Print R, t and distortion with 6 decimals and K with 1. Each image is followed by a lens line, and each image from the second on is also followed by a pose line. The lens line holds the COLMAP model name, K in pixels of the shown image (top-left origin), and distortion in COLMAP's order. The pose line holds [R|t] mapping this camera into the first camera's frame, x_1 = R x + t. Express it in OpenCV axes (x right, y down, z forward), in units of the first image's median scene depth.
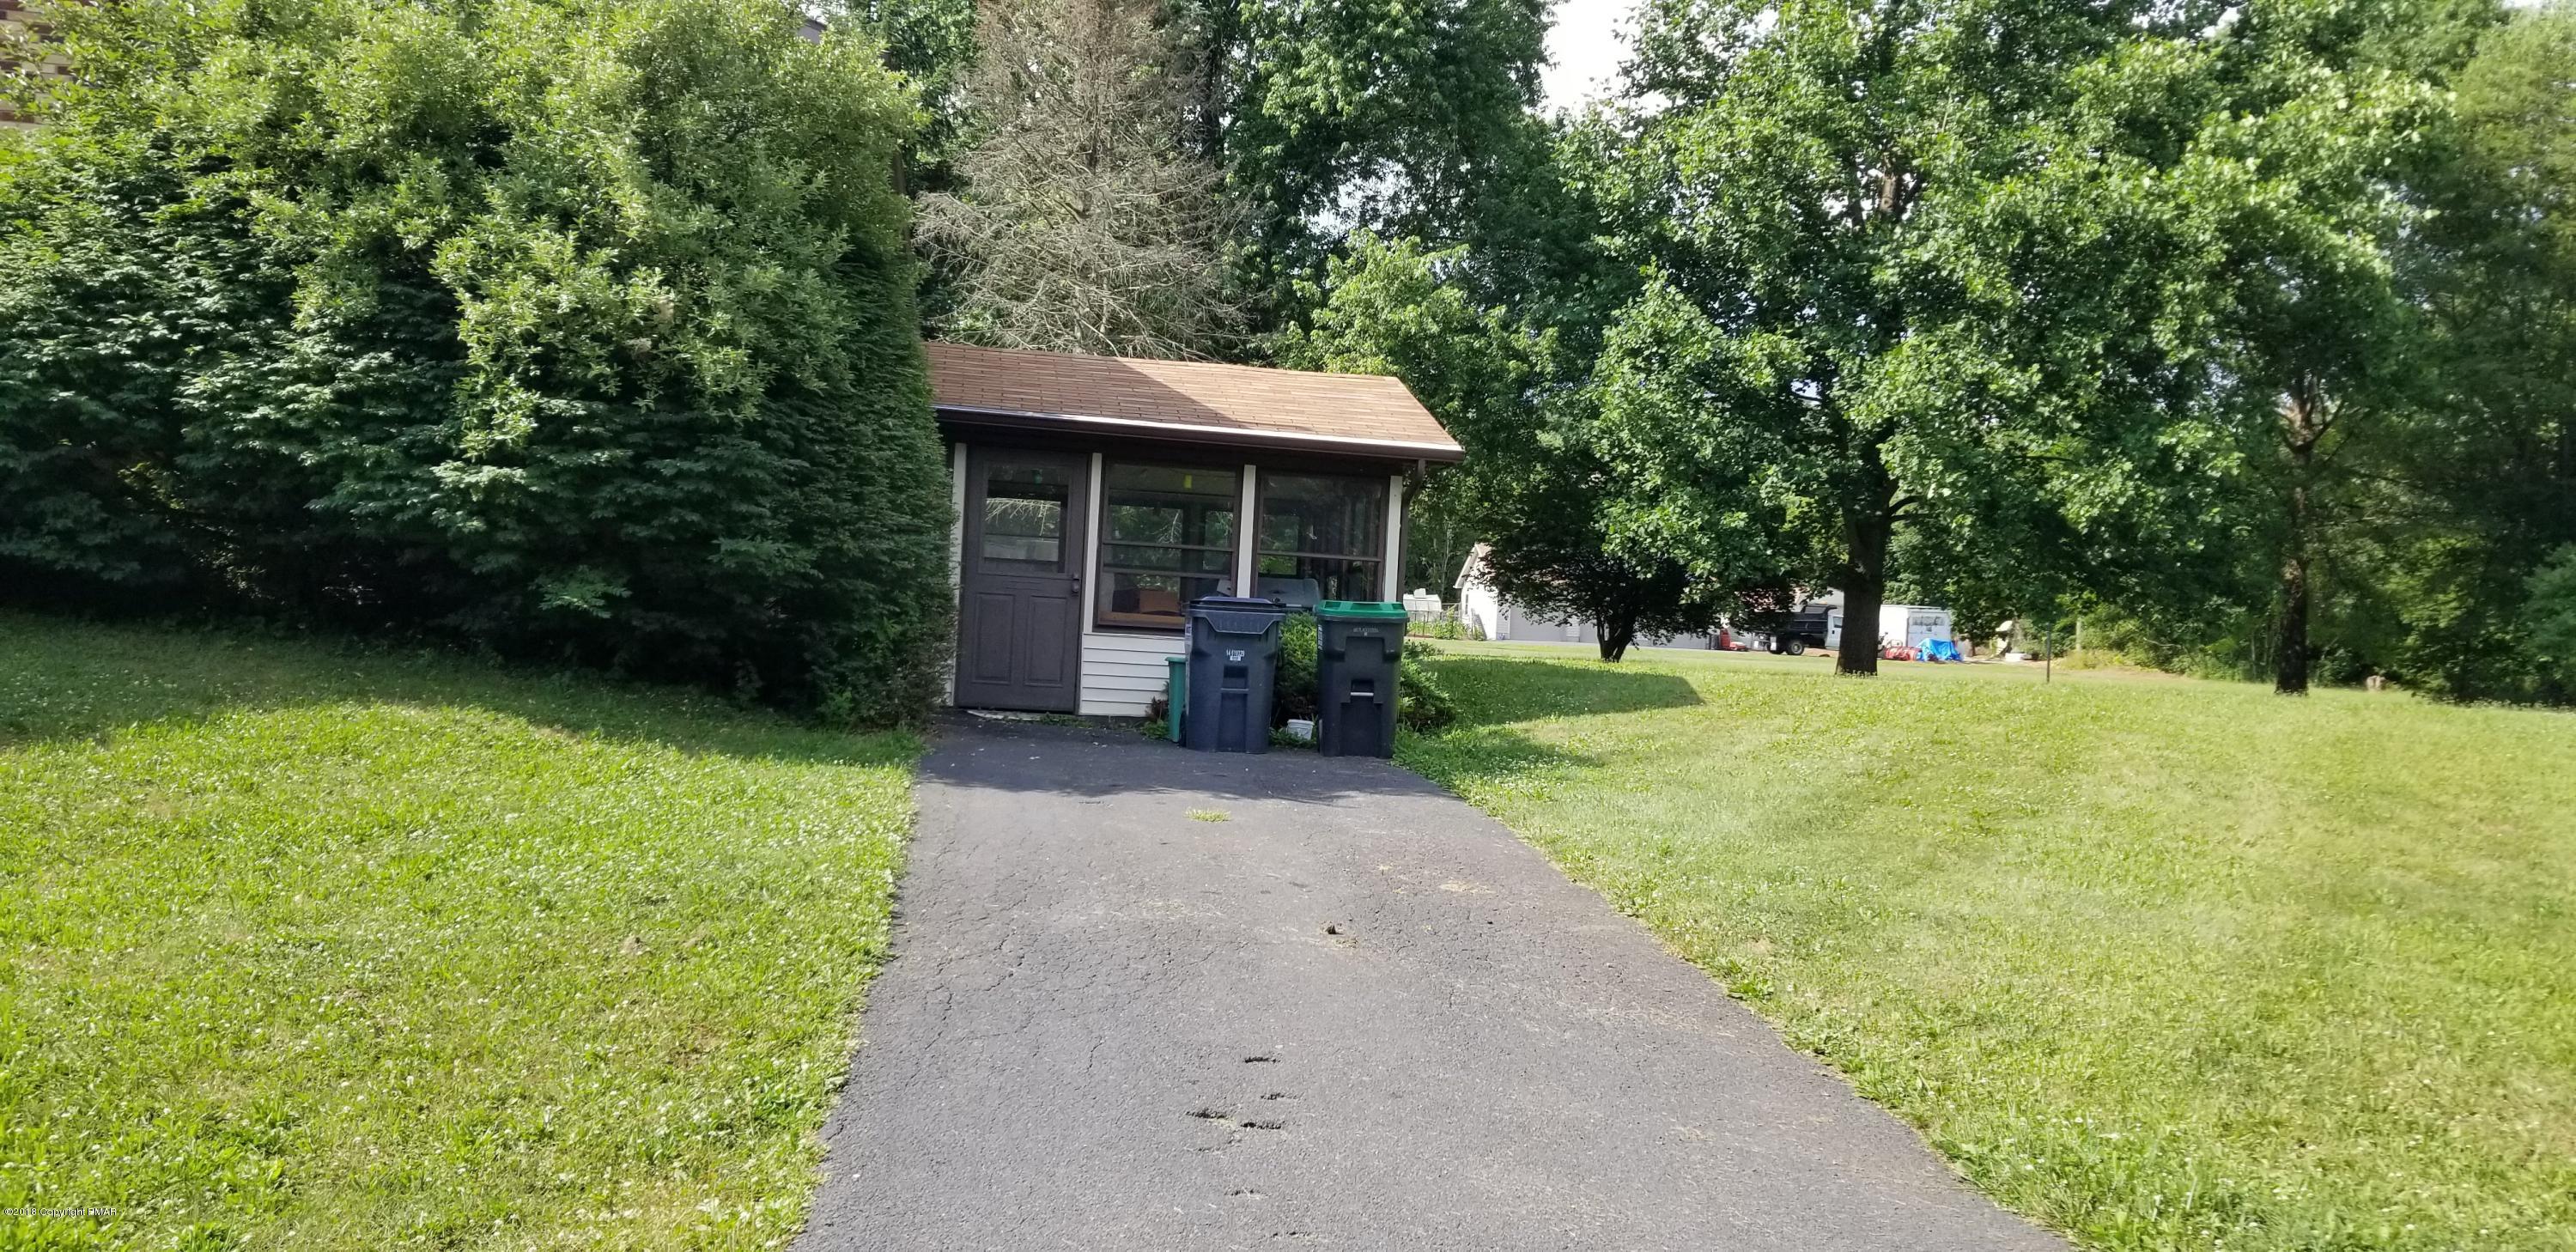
lens RADIAL K [[1958.0, 0, 1273.9], [0, 1958.0, 657.5], [0, 0, 1]] dist [0.111606, -0.194073]
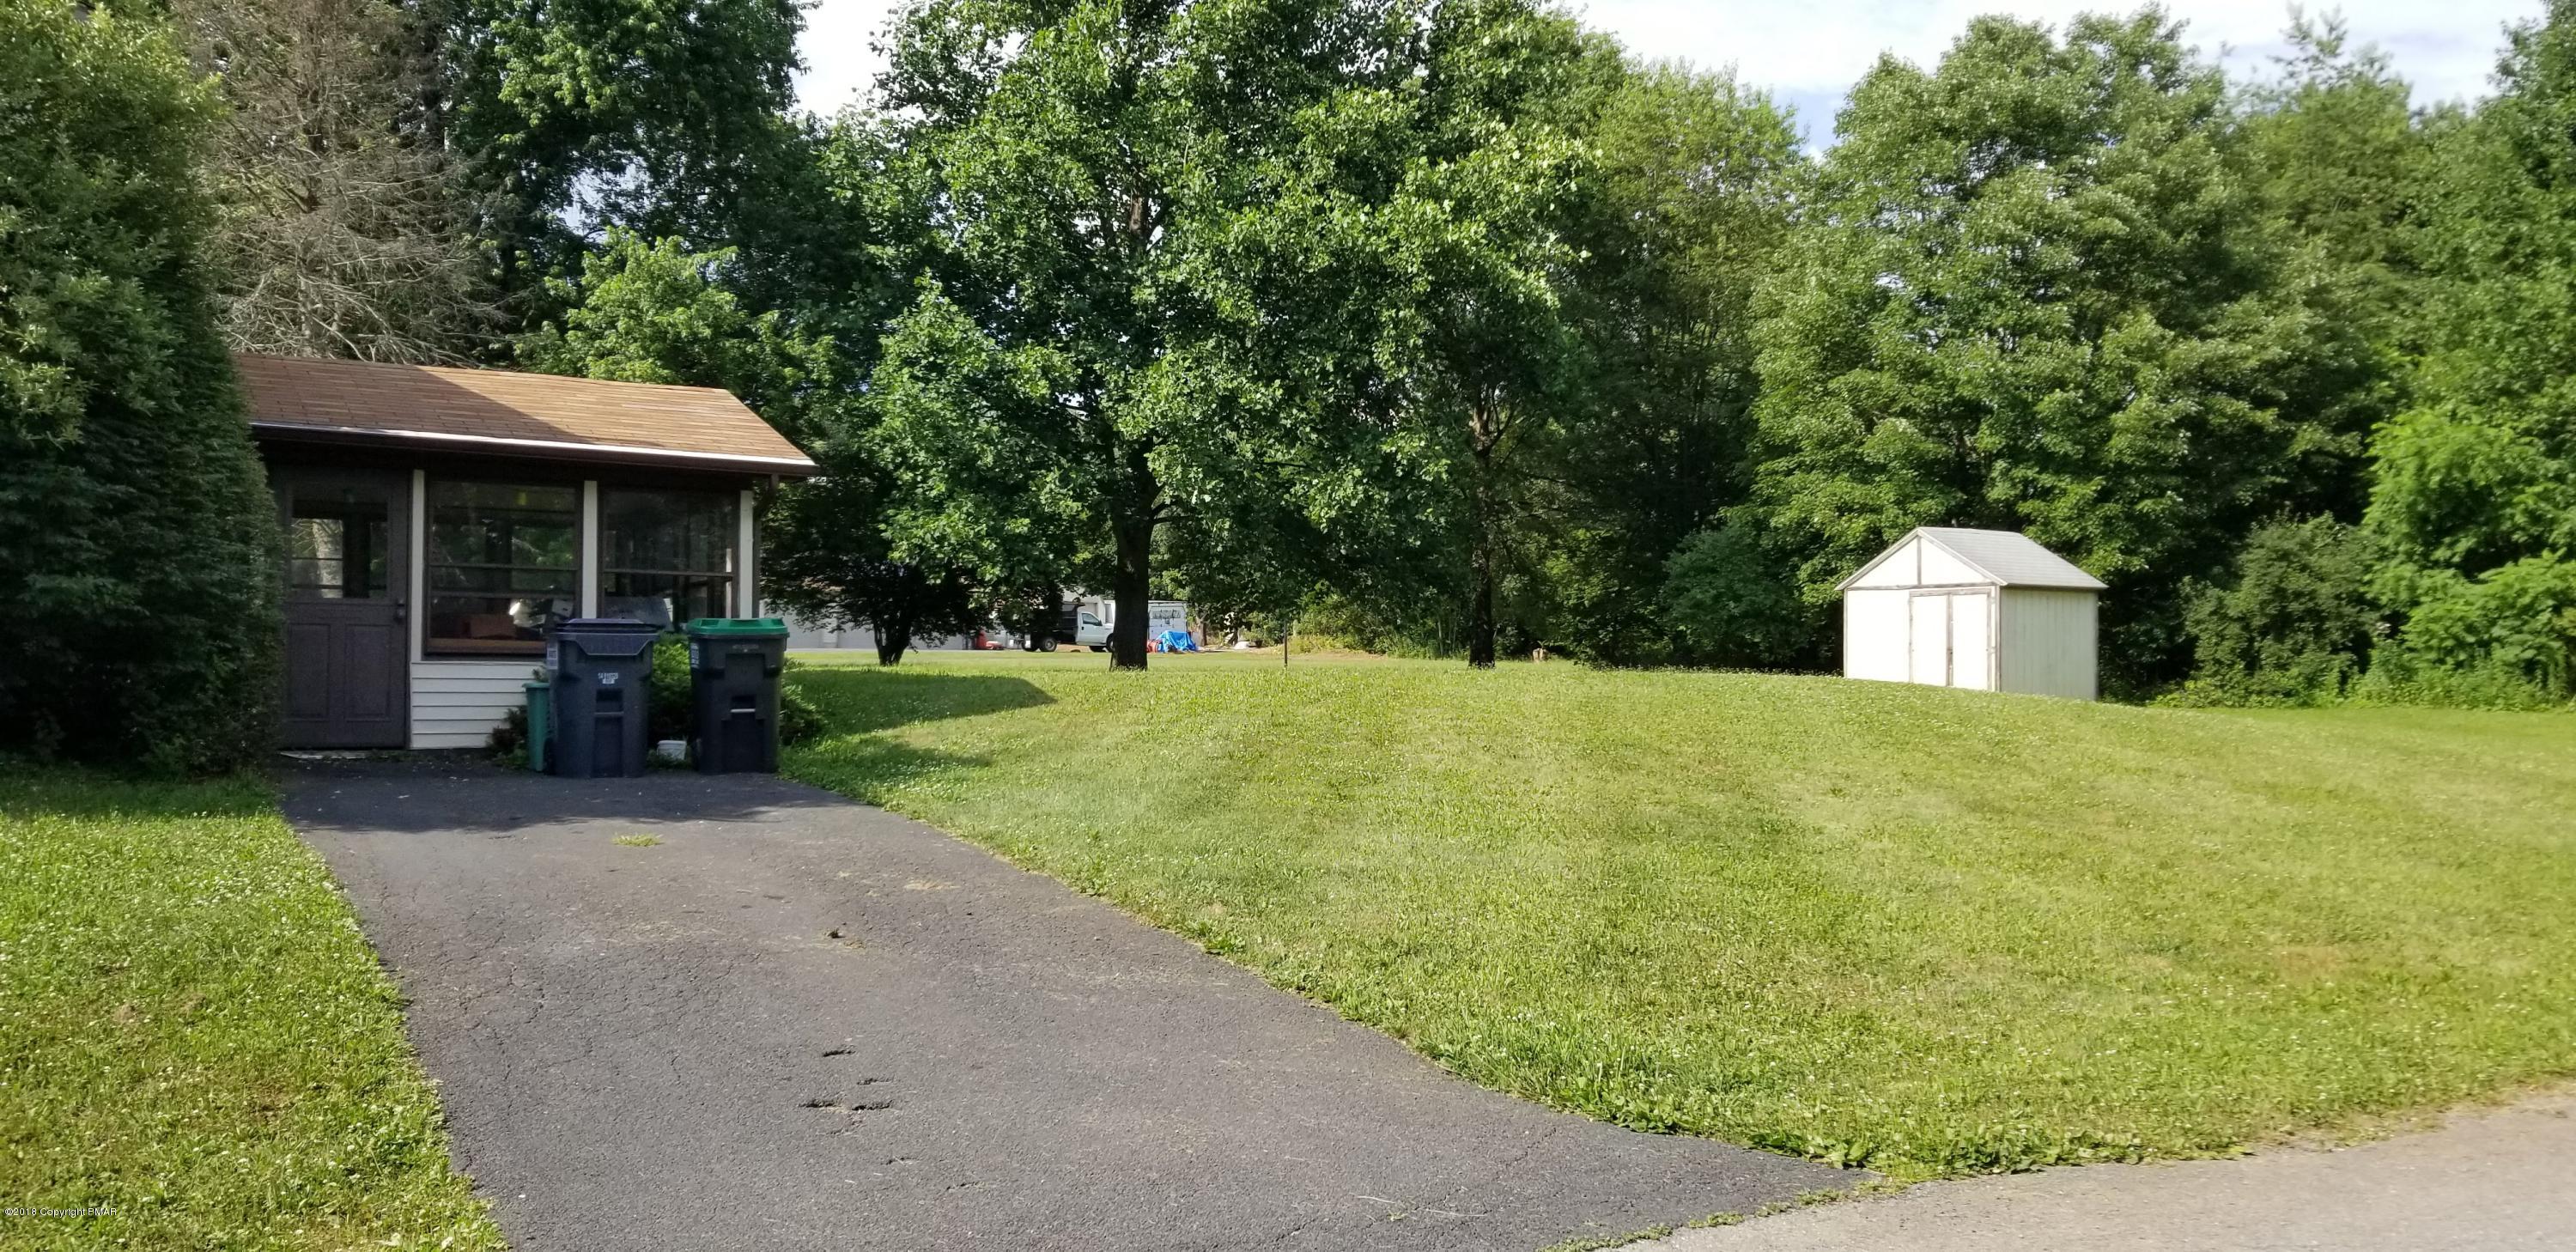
lens RADIAL K [[1958.0, 0, 1273.9], [0, 1958.0, 657.5], [0, 0, 1]] dist [0.111606, -0.194073]
pose [[0.930183, -0.044073, 0.364440, -0.022074], [0.044814, 0.998975, 0.006426, -0.000861], [-0.364349, 0.010355, 0.931205, -0.011939]]
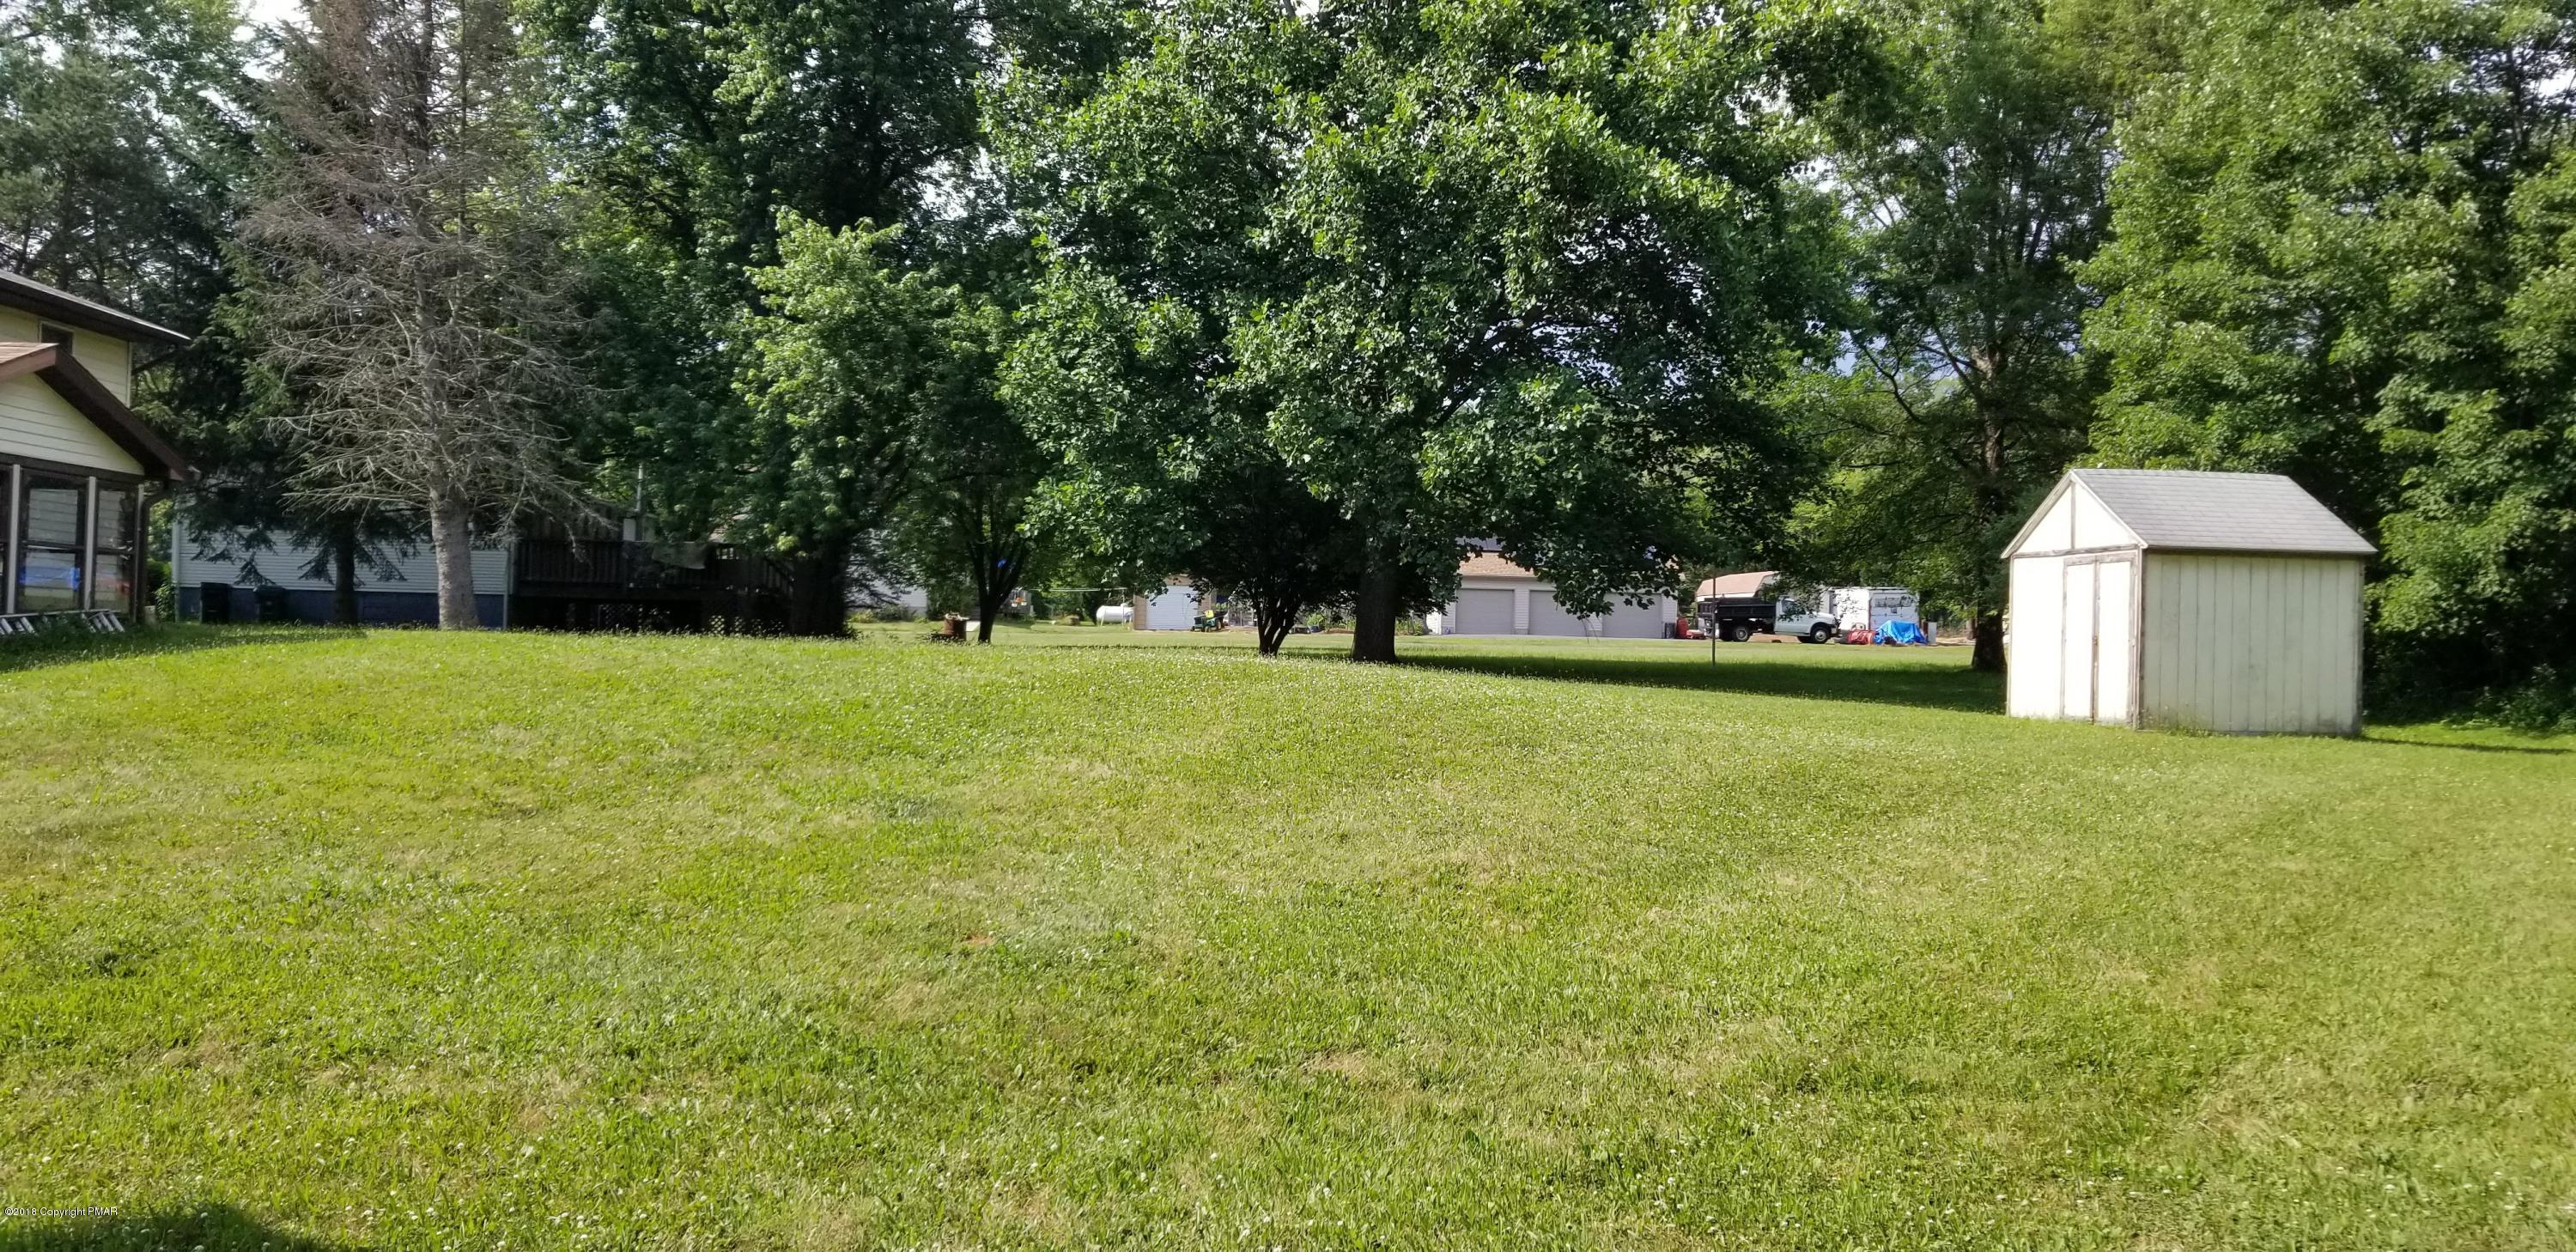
lens RADIAL K [[1958.0, 0, 1273.9], [0, 1958.0, 657.5], [0, 0, 1]] dist [0.111606, -0.194073]
pose [[0.994962, -0.028914, -0.095997, 0.399812], [0.028461, 0.999576, -0.006085, 0.017684], [0.096132, 0.003322, 0.995363, 0.052055]]
